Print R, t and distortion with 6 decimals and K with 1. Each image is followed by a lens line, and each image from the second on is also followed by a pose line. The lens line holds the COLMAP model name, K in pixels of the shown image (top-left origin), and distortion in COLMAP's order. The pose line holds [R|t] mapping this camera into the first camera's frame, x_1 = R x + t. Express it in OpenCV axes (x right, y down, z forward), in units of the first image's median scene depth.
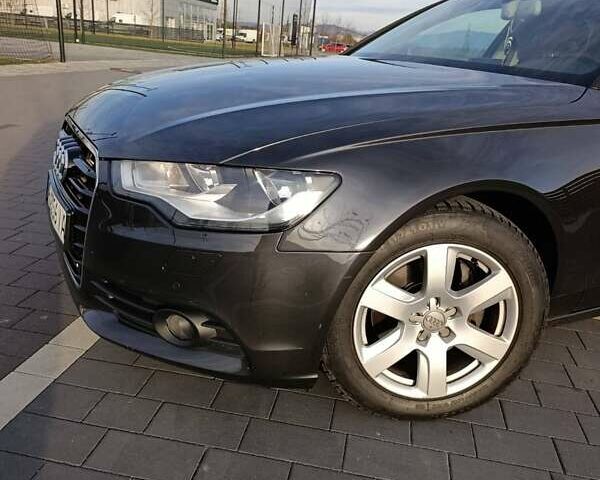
lens RADIAL K [[544.8, 0, 300.0], [0, 544.8, 240.0], [0, 0, 1]] dist [0.090851, -0.185990]
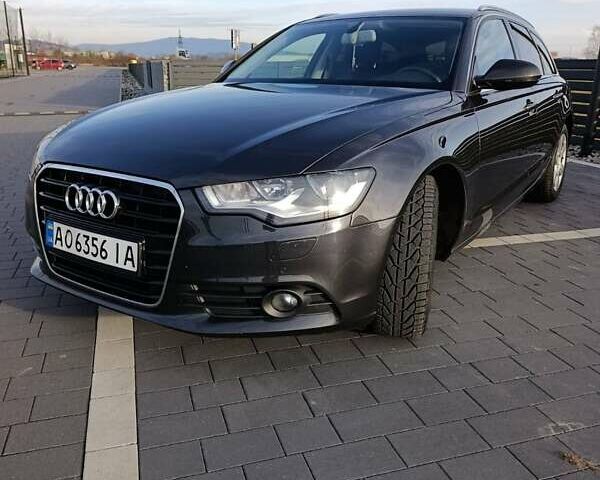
lens RADIAL K [[544.8, 0, 300.0], [0, 544.8, 240.0], [0, 0, 1]] dist [0.090851, -0.185990]
pose [[0.883398, -0.206836, 0.420509, -0.657796], [0.212822, 0.976526, 0.033231, -0.020555], [-0.417511, 0.060137, 0.906680, -0.206888]]
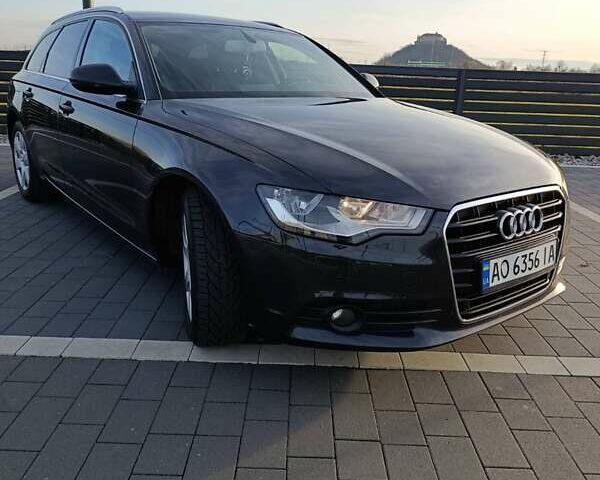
lens RADIAL K [[544.8, 0, 300.0], [0, 544.8, 240.0], [0, 0, 1]] dist [0.090851, -0.185990]
pose [[-0.170956, -0.376639, 0.910449, -1.753981], [0.284882, 0.865688, 0.411615, -0.897547], [-0.943195, 0.329738, -0.040697, 1.856791]]
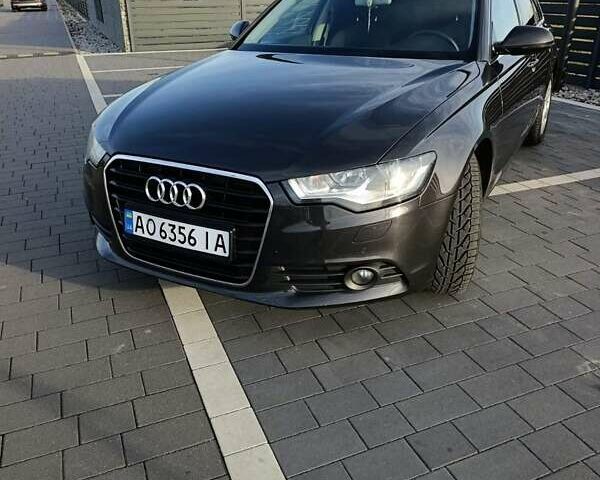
lens RADIAL K [[544.8, 0, 300.0], [0, 544.8, 240.0], [0, 0, 1]] dist [0.090851, -0.185990]
pose [[0.833248, -0.309153, 0.458391, -0.952289], [0.255353, 0.950528, 0.176893, -0.232251], [-0.490401, -0.030344, 0.870968, -0.205579]]
